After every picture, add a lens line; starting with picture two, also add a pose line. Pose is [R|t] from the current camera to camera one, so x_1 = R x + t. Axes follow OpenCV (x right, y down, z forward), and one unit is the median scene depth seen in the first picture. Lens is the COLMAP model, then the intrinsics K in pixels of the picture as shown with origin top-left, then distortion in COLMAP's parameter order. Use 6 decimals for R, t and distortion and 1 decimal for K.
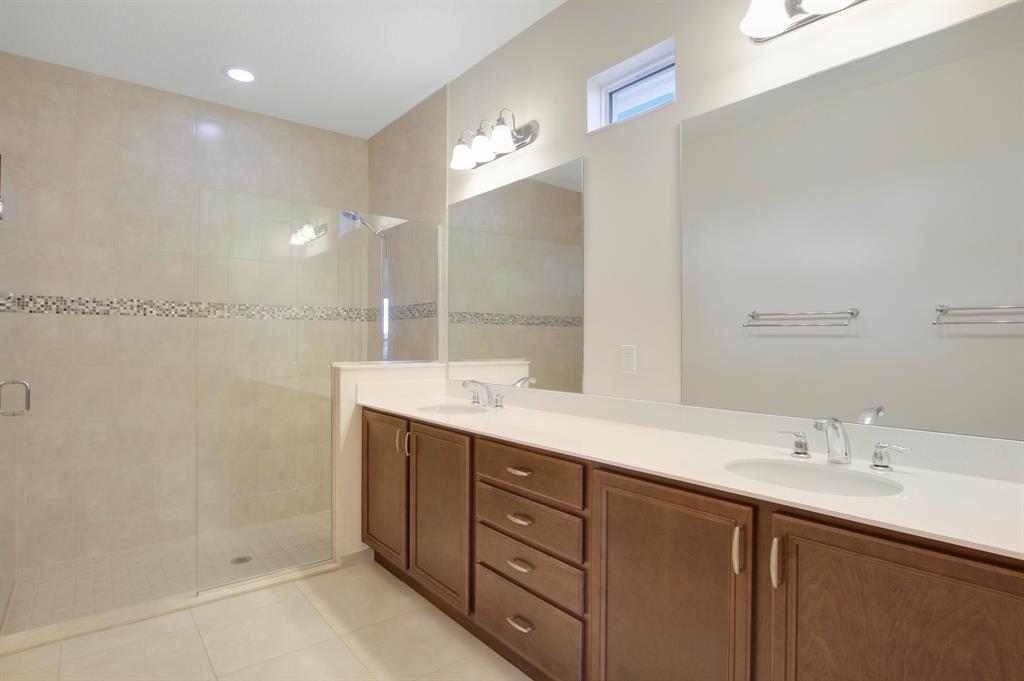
lens RADIAL K [[544.4, 0, 522.6], [0, 544.4, 340.6], [0, 0, 1]] dist [-0.023901, 0.002208]
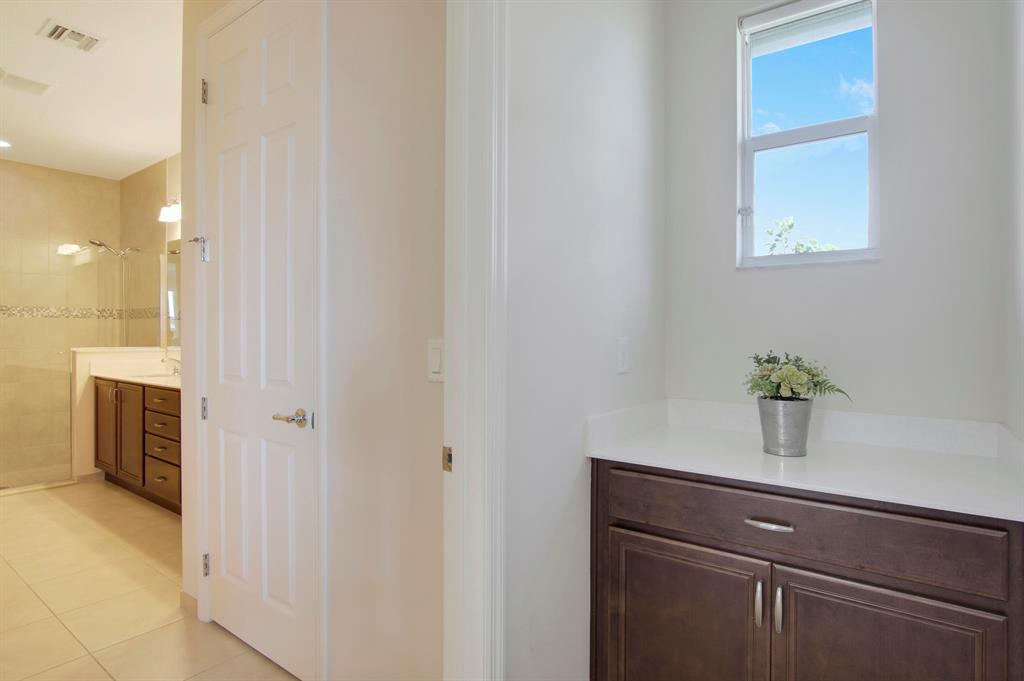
lens RADIAL K [[544.4, 0, 522.6], [0, 544.4, 340.6], [0, 0, 1]] dist [-0.023901, 0.002208]
pose [[0.967344, -0.001293, 0.253465, 0.441507], [-0.001143, 0.999955, 0.009463, 0.005060], [-0.253466, -0.009444, 0.967298, -0.684662]]
